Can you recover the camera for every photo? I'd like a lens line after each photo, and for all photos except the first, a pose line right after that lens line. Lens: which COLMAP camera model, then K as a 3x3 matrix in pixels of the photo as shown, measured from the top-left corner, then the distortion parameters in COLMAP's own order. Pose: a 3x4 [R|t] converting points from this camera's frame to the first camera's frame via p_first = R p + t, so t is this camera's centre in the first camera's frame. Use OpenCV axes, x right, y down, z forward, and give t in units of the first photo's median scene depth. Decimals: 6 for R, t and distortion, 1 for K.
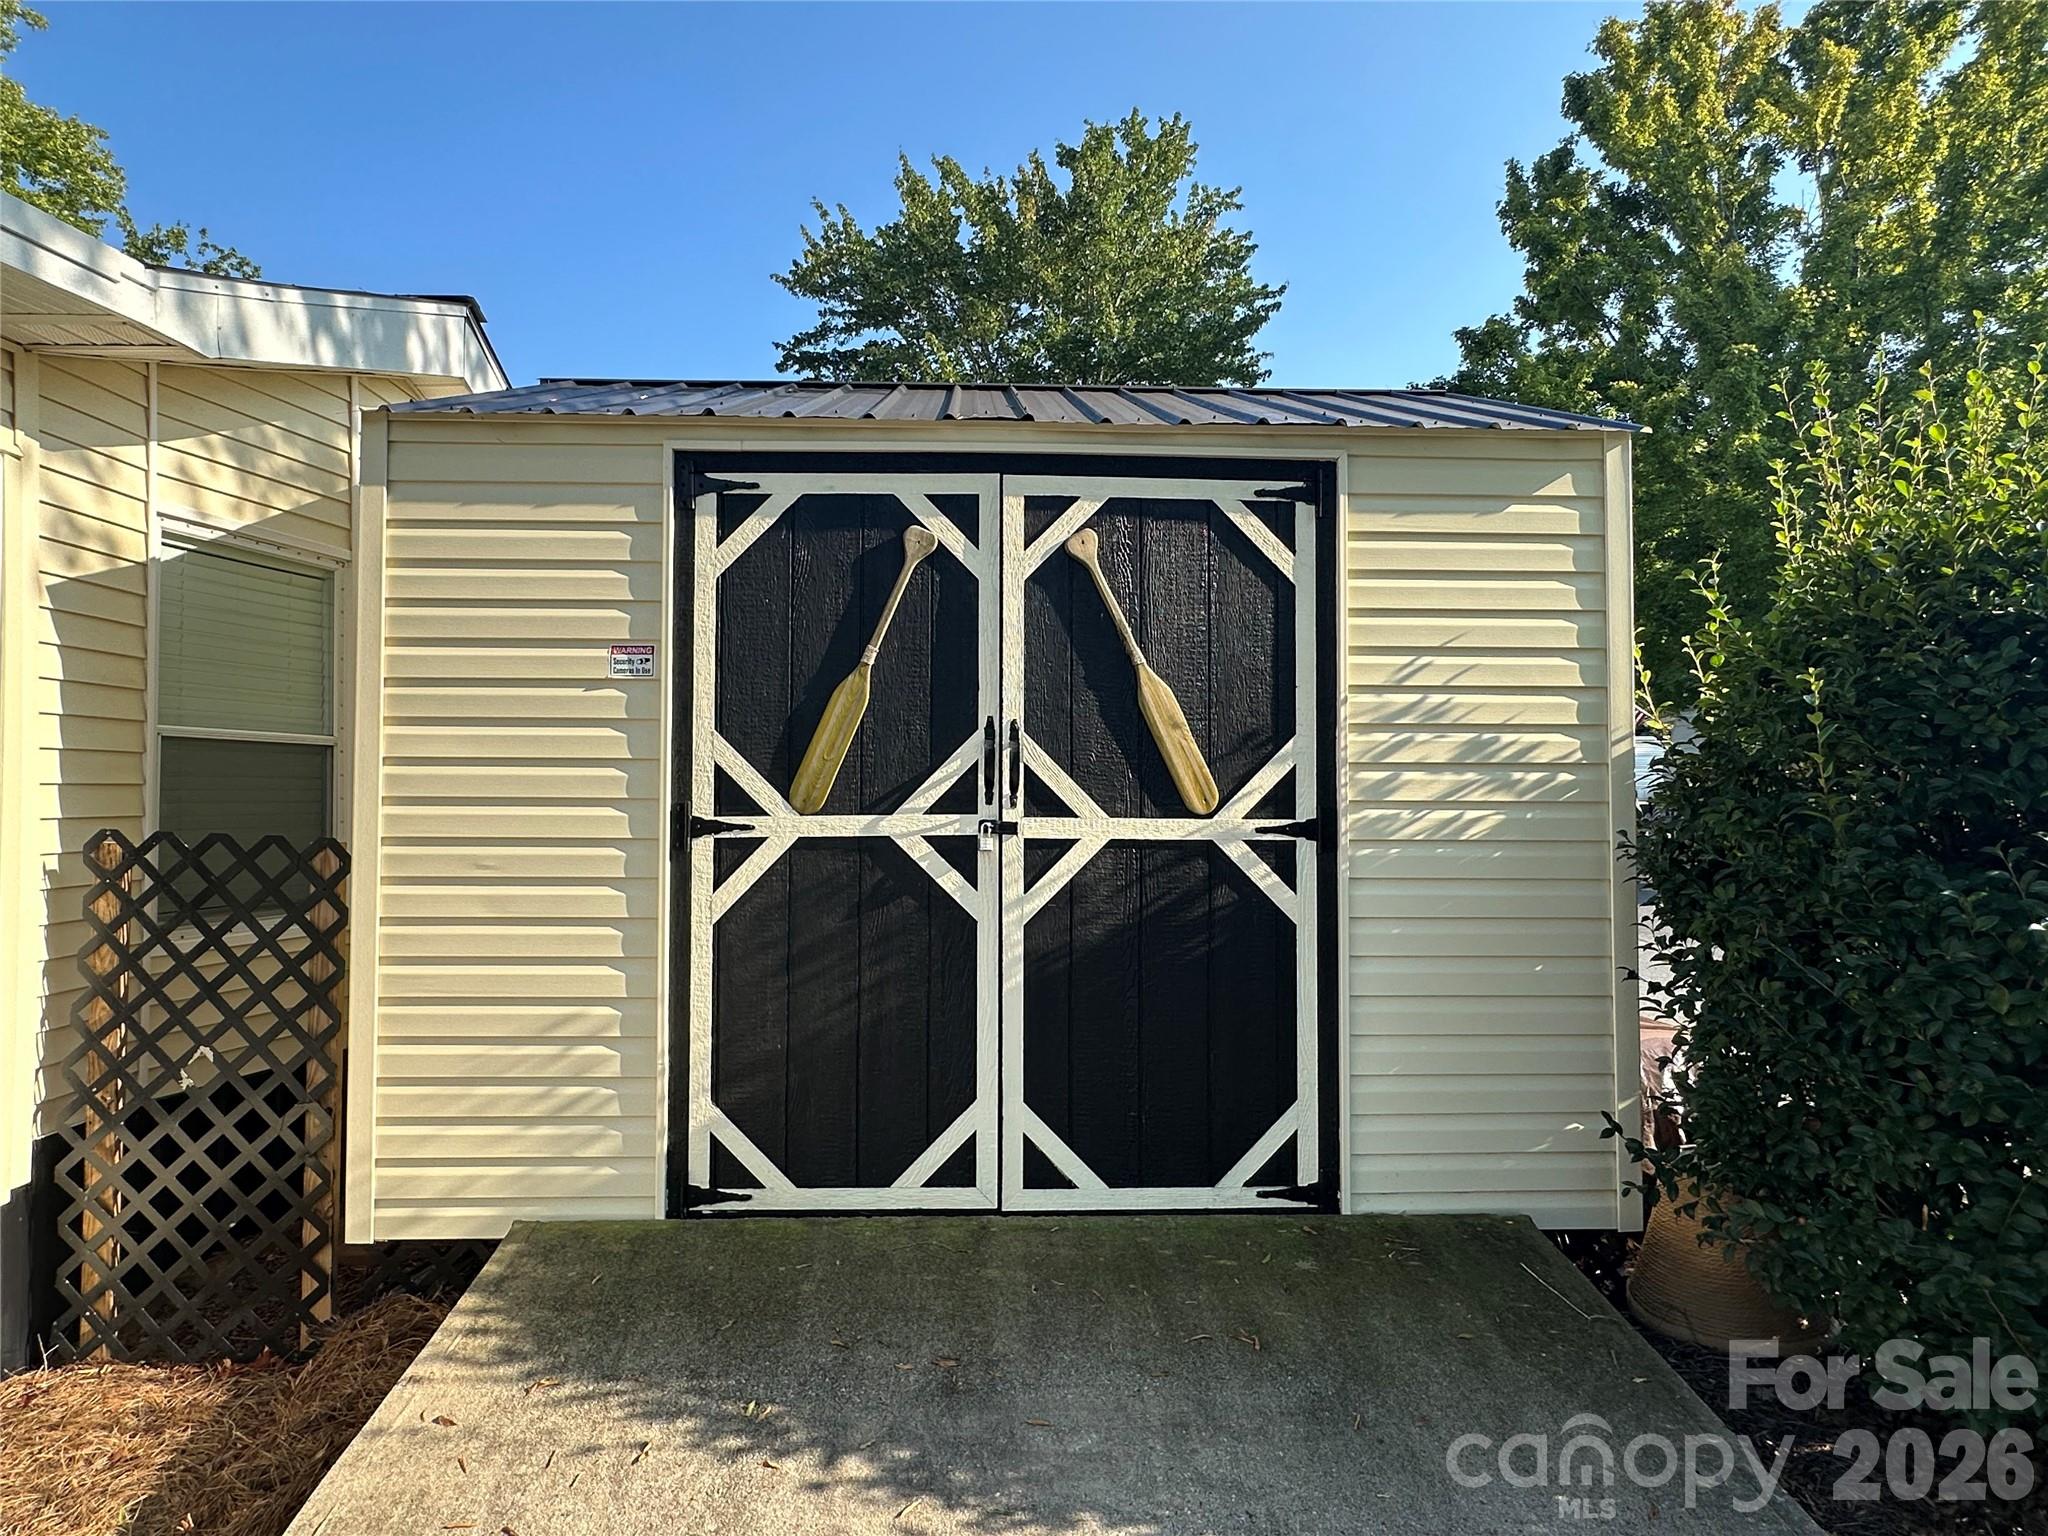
lens RADIAL K [[1167.0, 0, 1014.3], [0, 1167.0, 773.8], [0, 0, 1]] dist [-0.001953, 0.000275]
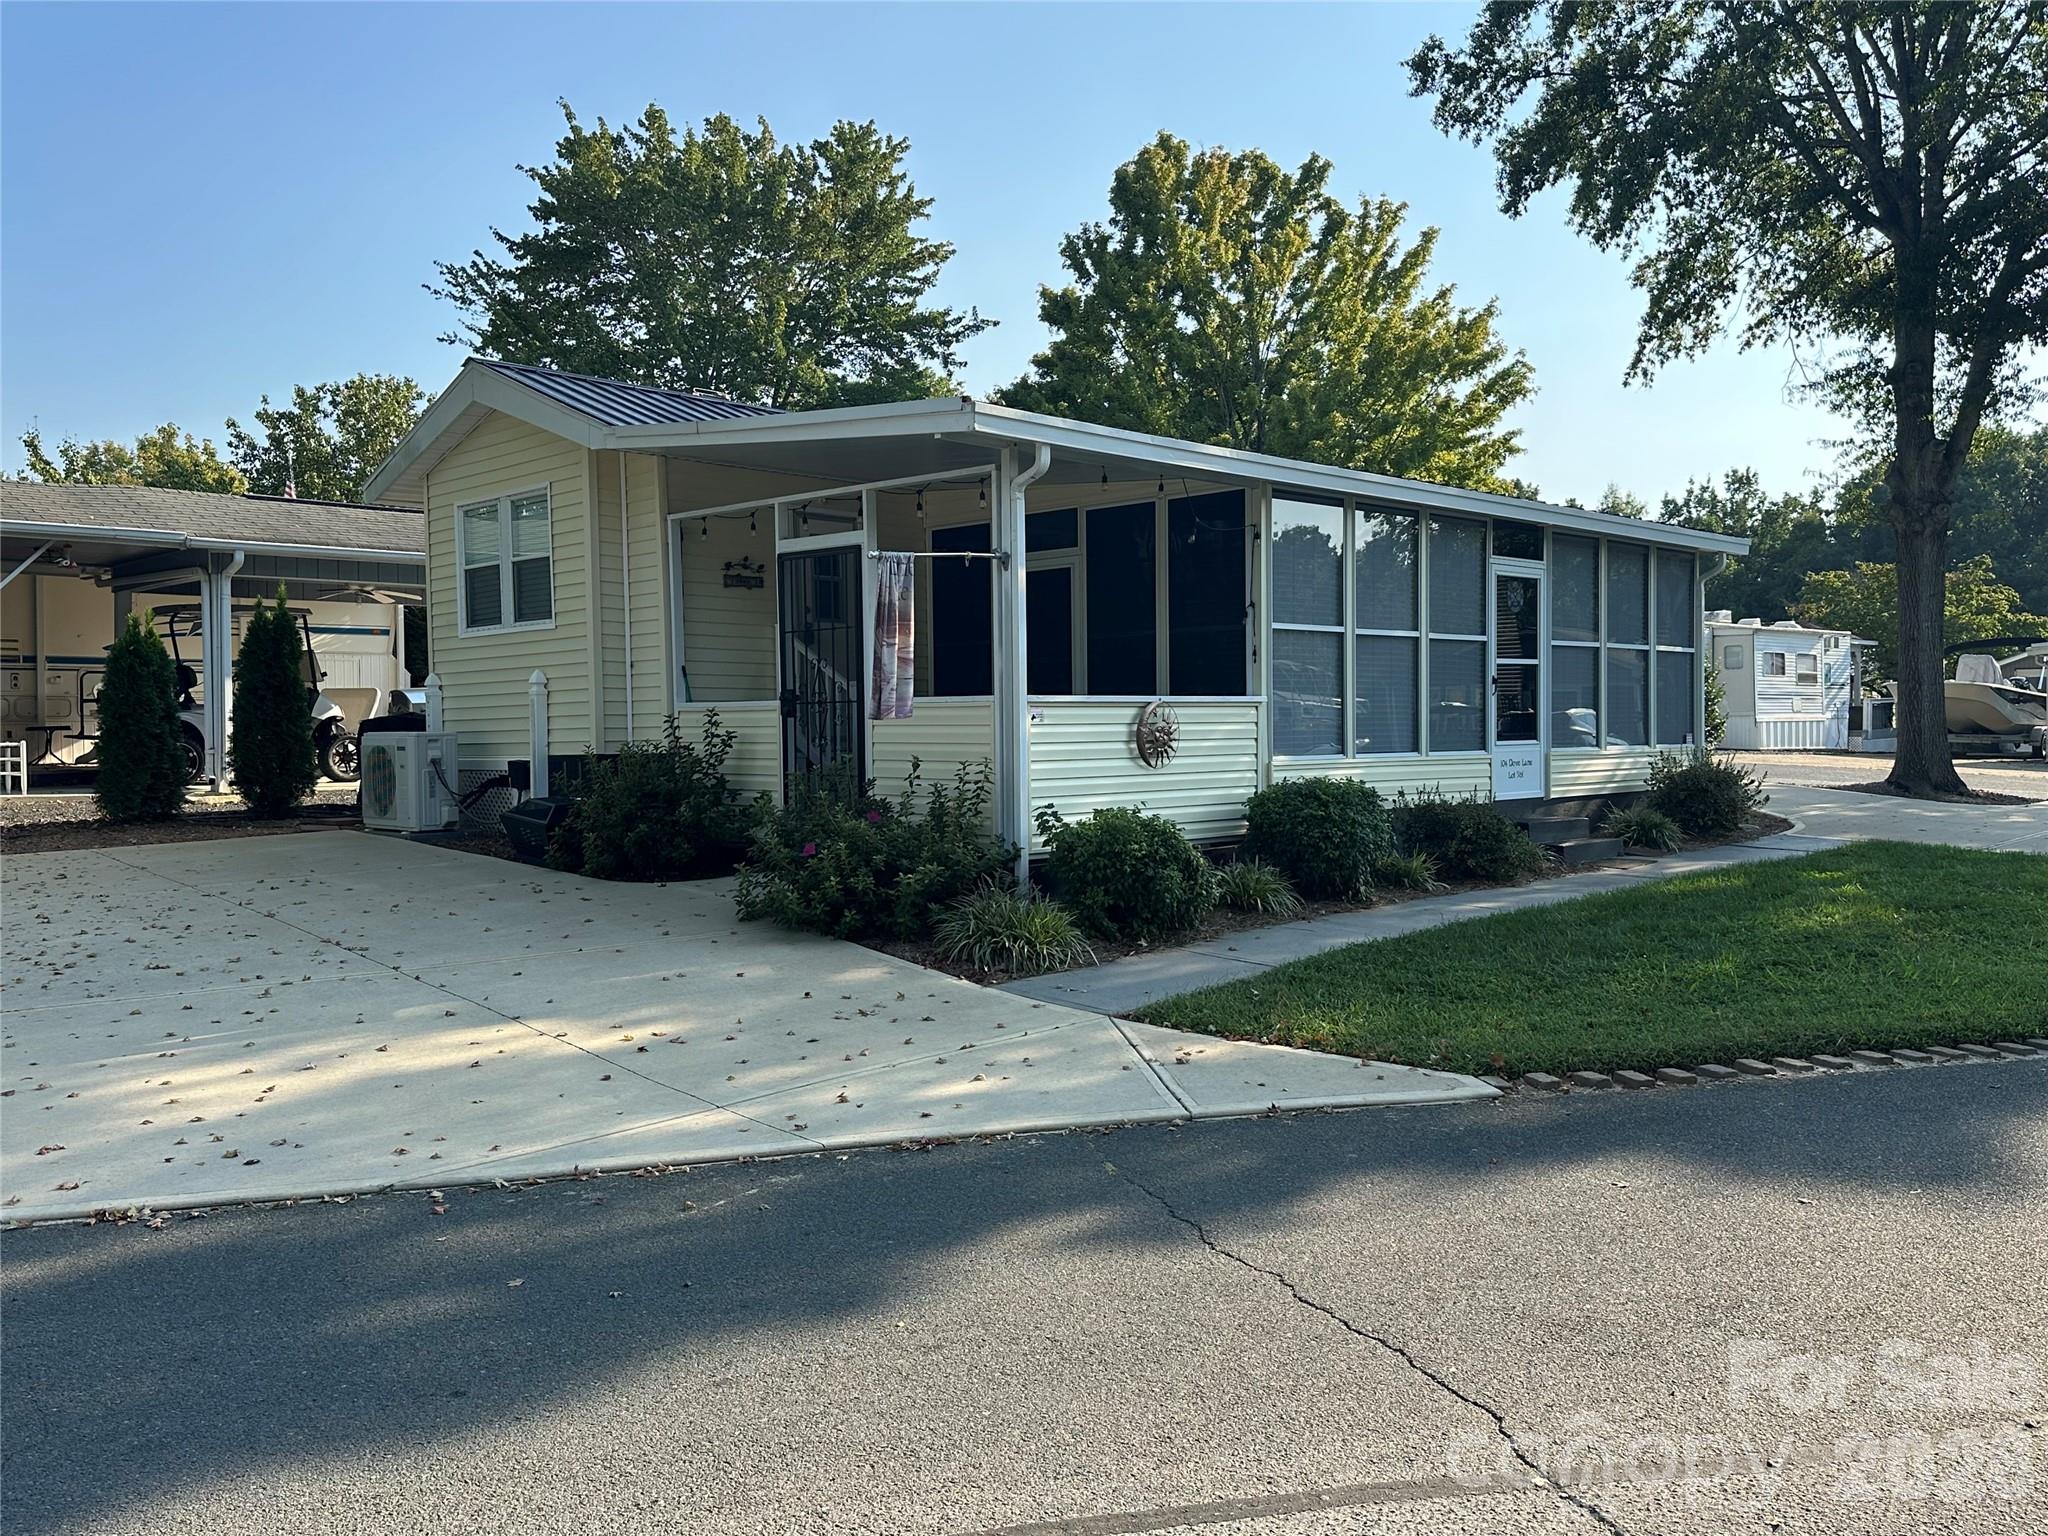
lens RADIAL K [[1665.6, 0, 1026.2], [0, 1665.6, 767.4], [0, 0, 1]] dist [0.071847, -0.034629]
pose [[0.728550, -0.020313, 0.684692, -5.735938], [-0.010816, 0.999094, 0.041149, 0.188235], [-0.684908, -0.037385, 0.727670, -2.434457]]
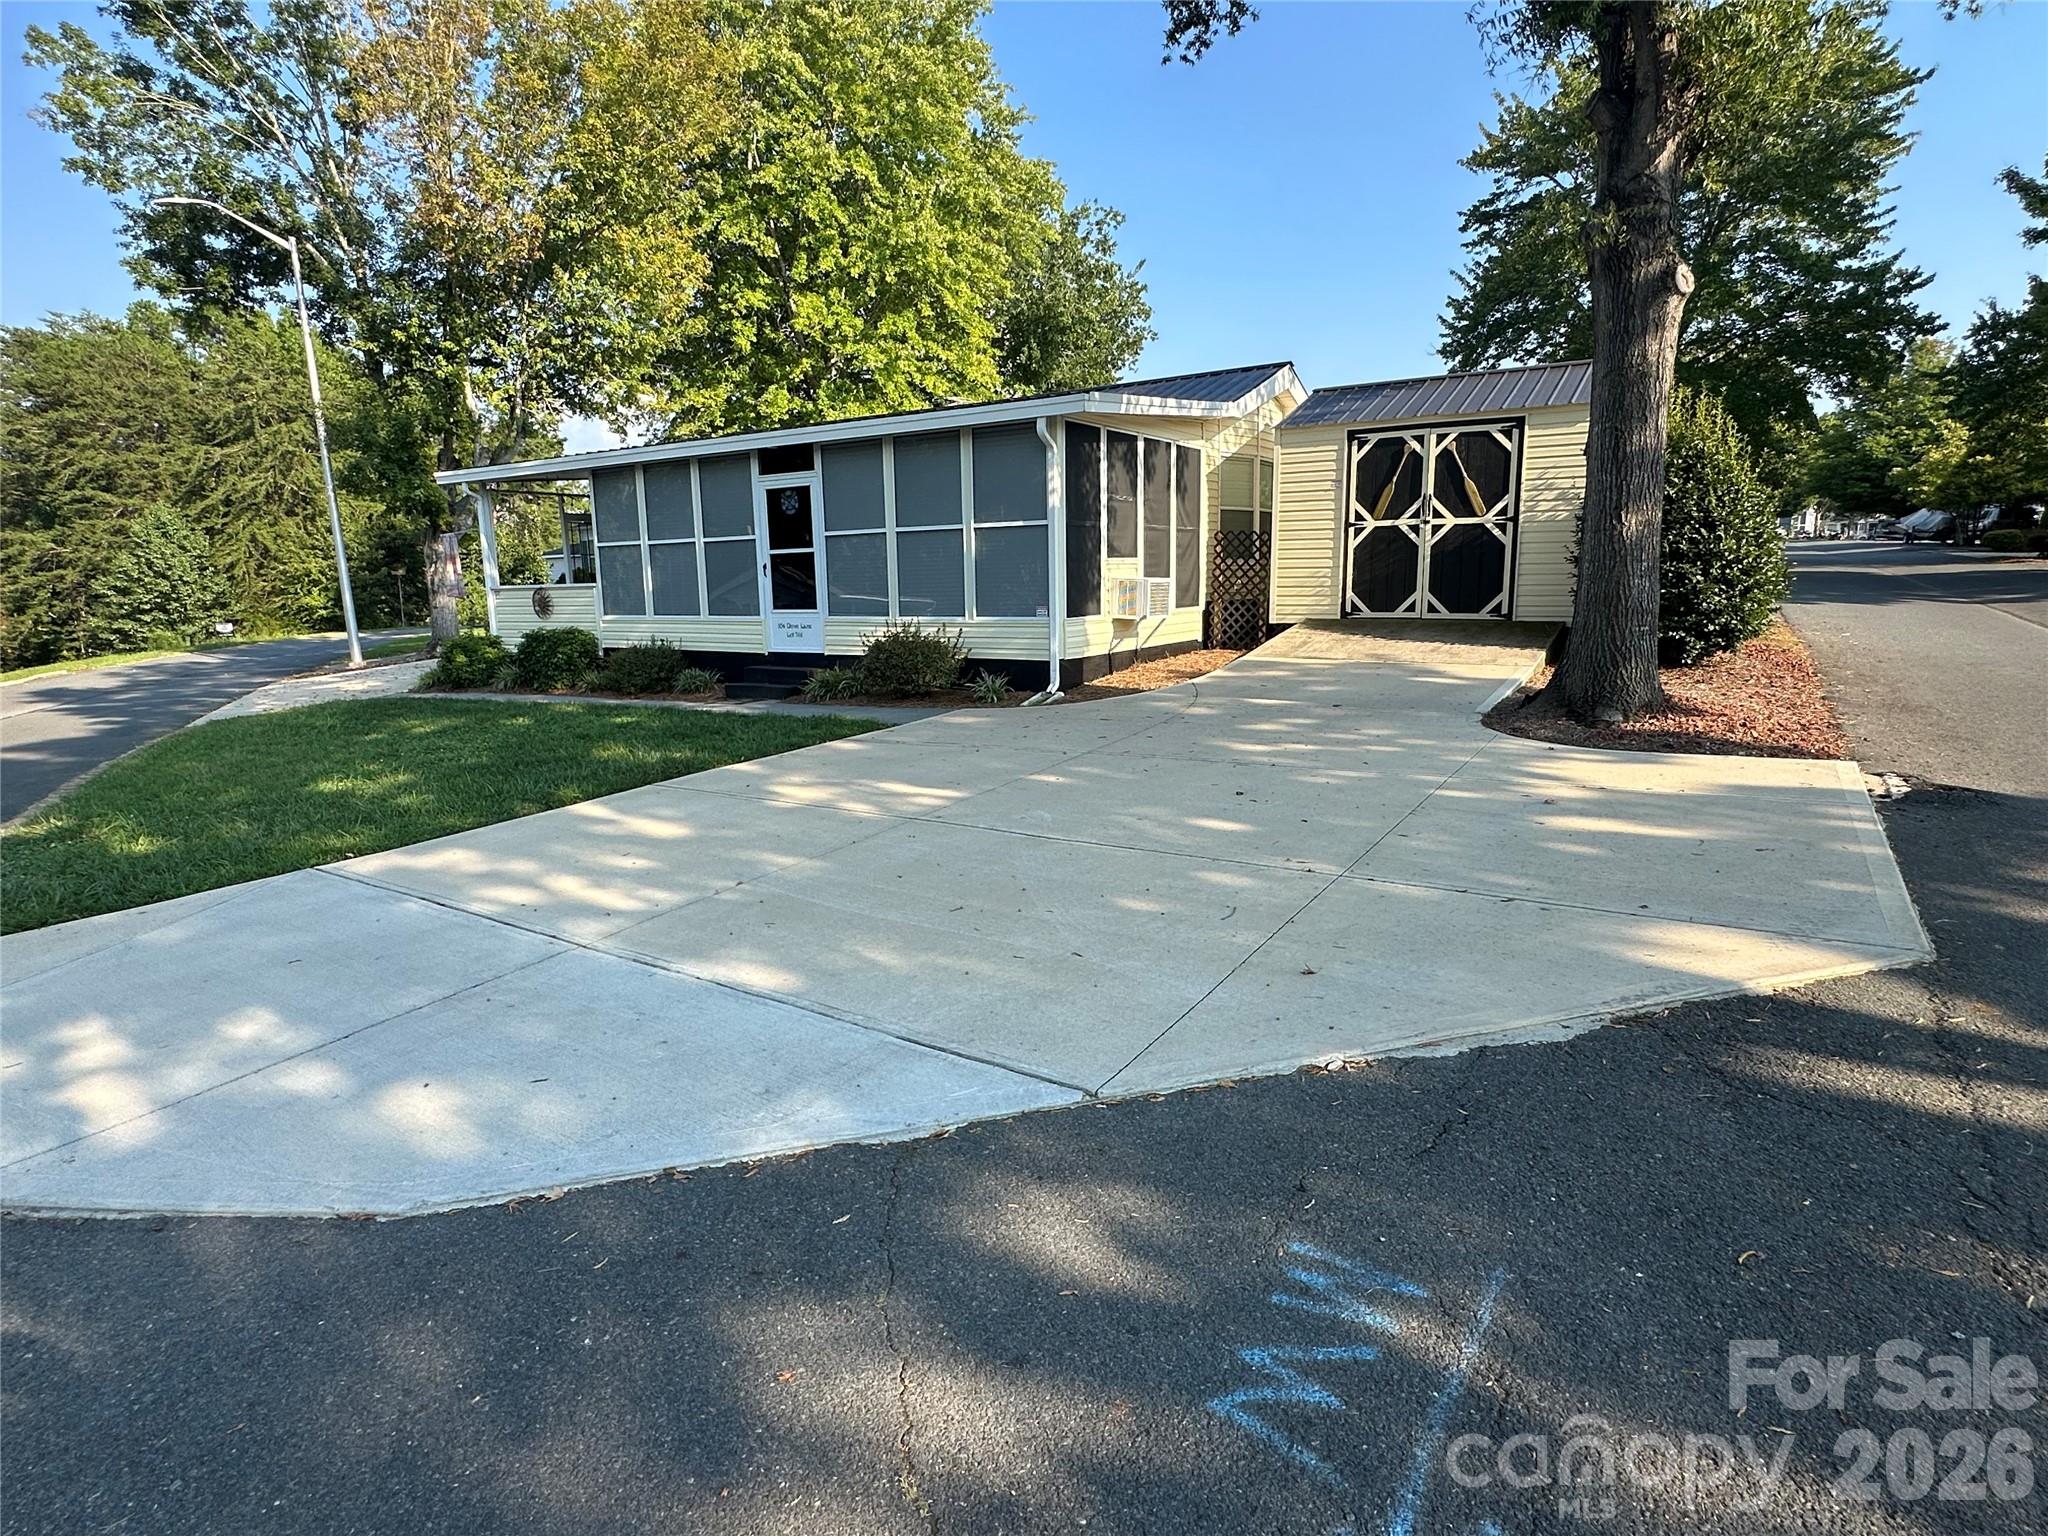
lens RADIAL K [[1095.0, 0, 1024.4], [0, 1095.0, 776.8], [0, 0, 1]] dist [-0.008070, 0.004273]
pose [[0.820583, 0.088313, -0.564663, 1.035921], [0.028976, 0.980290, 0.195426, 0.128995], [0.570792, -0.176725, 0.801851, -2.890168]]
